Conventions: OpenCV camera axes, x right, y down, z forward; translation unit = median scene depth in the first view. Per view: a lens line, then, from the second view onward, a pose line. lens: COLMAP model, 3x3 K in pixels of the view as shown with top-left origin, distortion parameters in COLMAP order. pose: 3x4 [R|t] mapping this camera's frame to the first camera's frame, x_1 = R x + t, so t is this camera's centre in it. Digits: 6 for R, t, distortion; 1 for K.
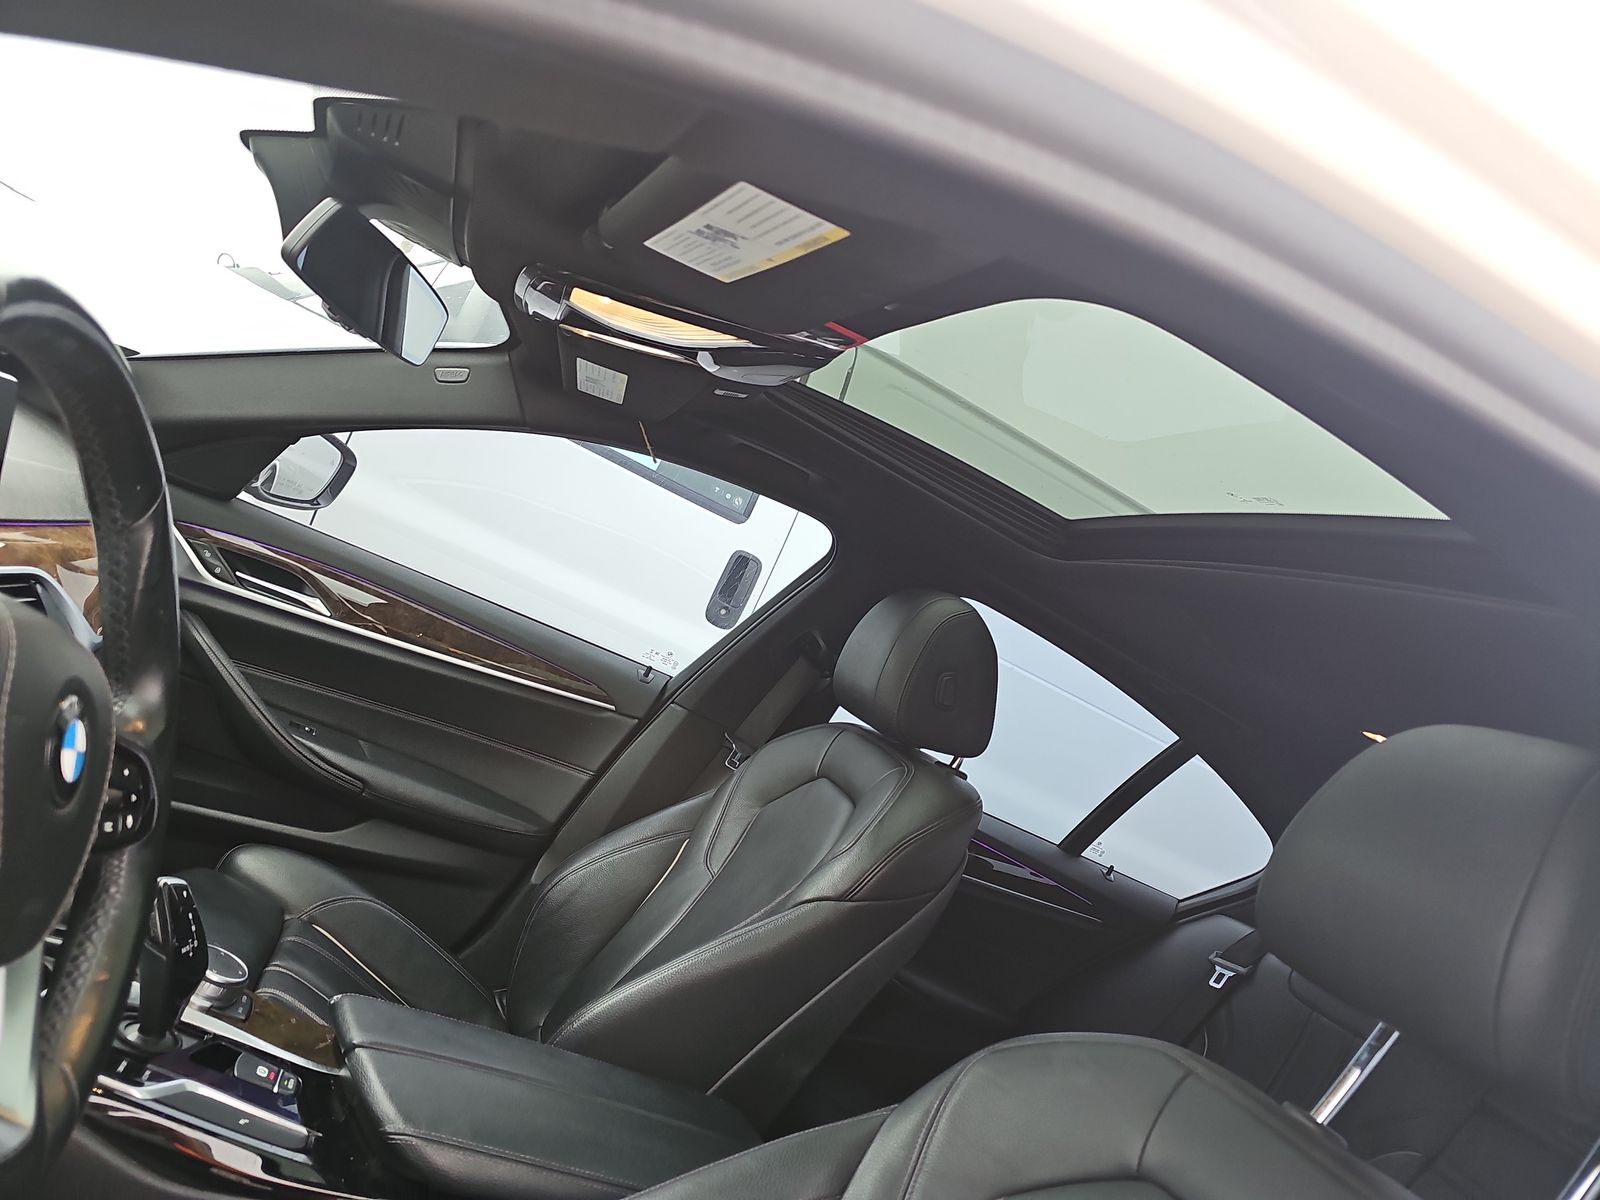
lens RADIAL K [[1062.7, 0, 796.1], [0, 1062.7, 595.0], [0, 0, 1]] dist [0.042896, -0.031226]
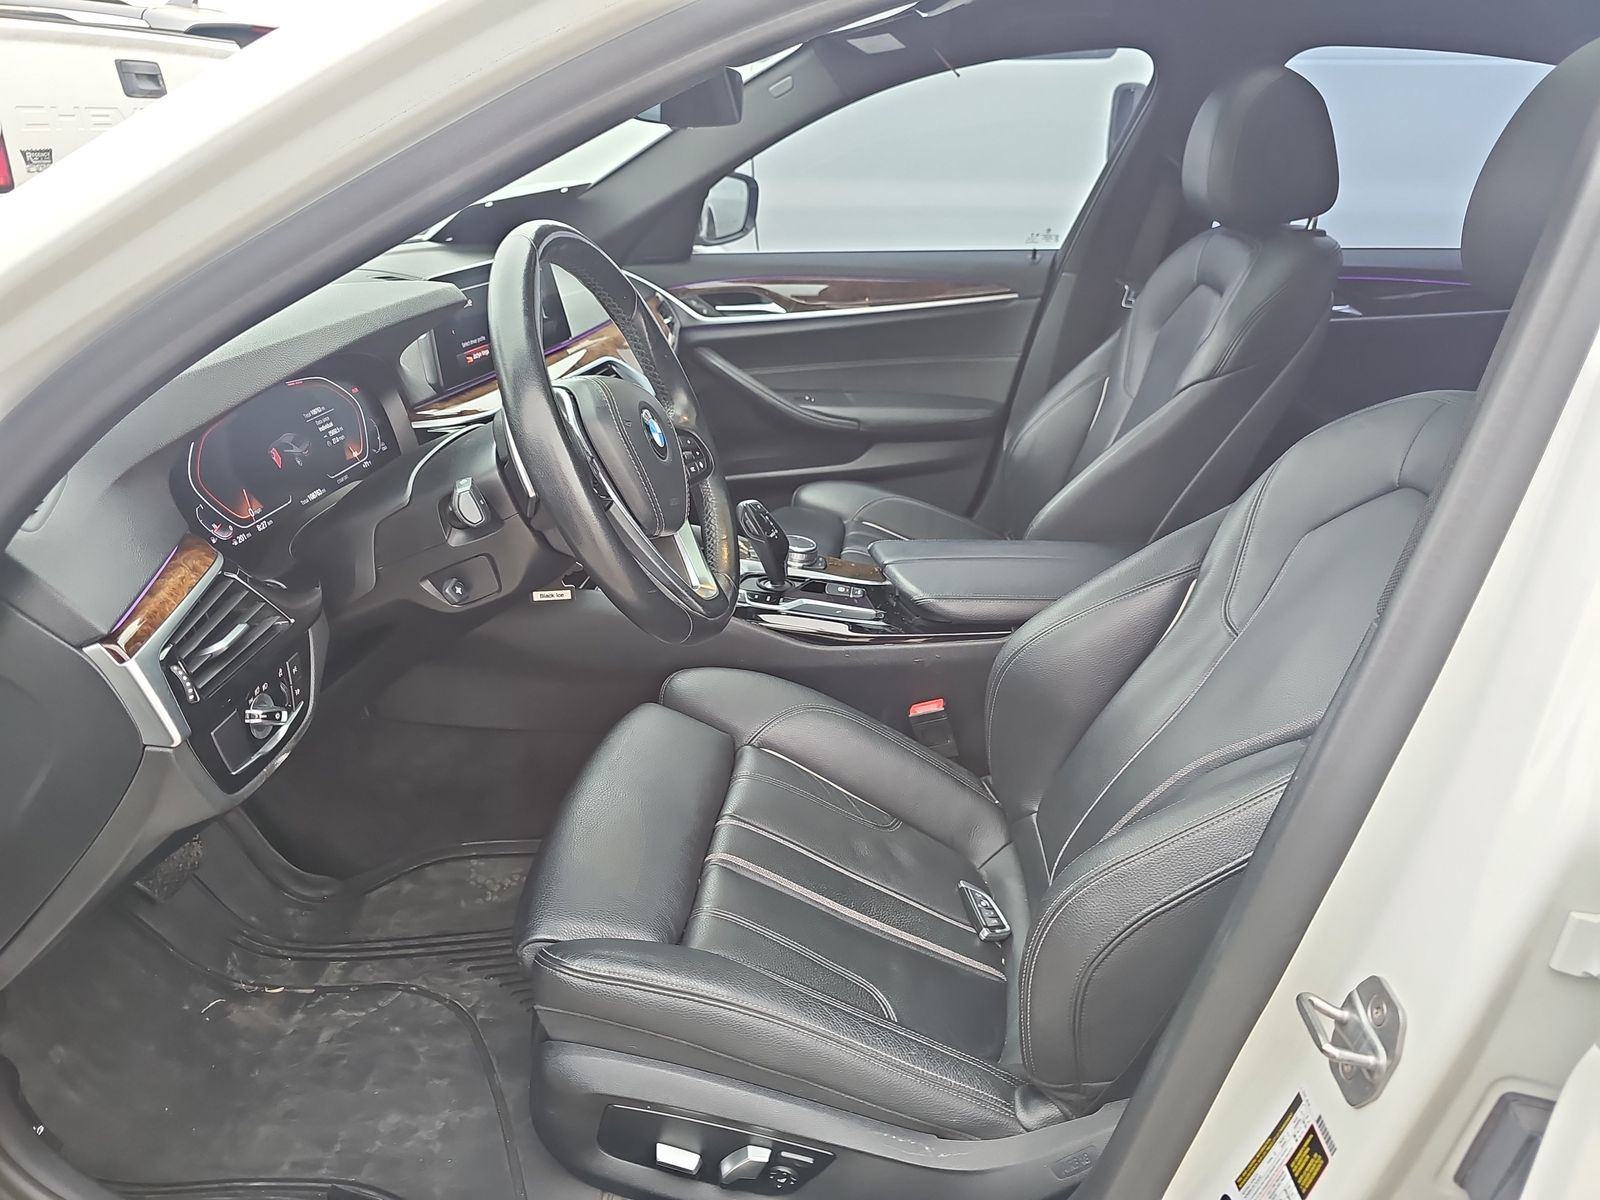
lens RADIAL K [[1059.0, 0, 807.1], [0, 1059.0, 593.5], [0, 0, 1]] dist [0.039612, -0.021194]
pose [[0.830499, -0.242762, -0.501336, 0.175407], [0.407753, 0.878128, 0.250256, 0.007025], [0.379484, -0.412259, 0.828272, -0.240165]]
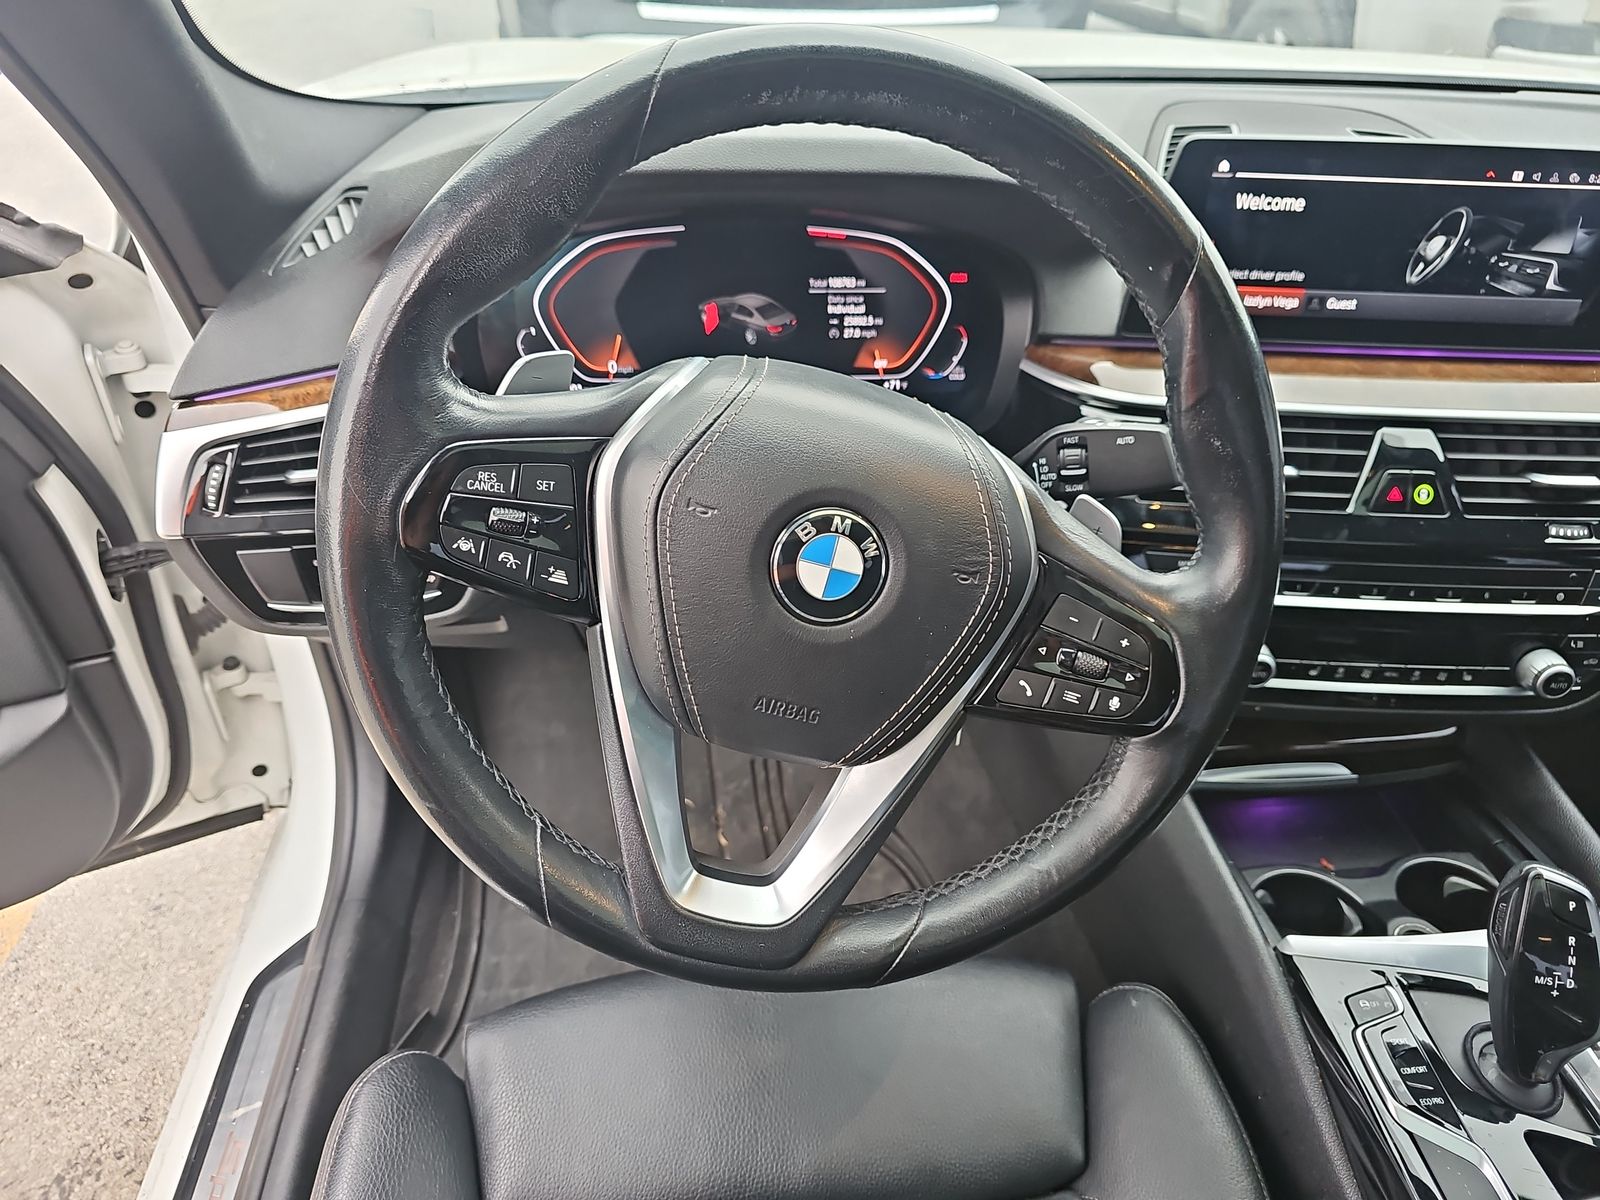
lens RADIAL K [[1059.0, 0, 807.1], [0, 1059.0, 593.5], [0, 0, 1]] dist [0.039612, -0.021194]
pose [[-0.144212, 0.144196, -0.978984, 0.068209], [-0.064140, 0.985883, 0.154661, 0.010571], [0.987466, 0.085096, -0.132927, 0.357857]]
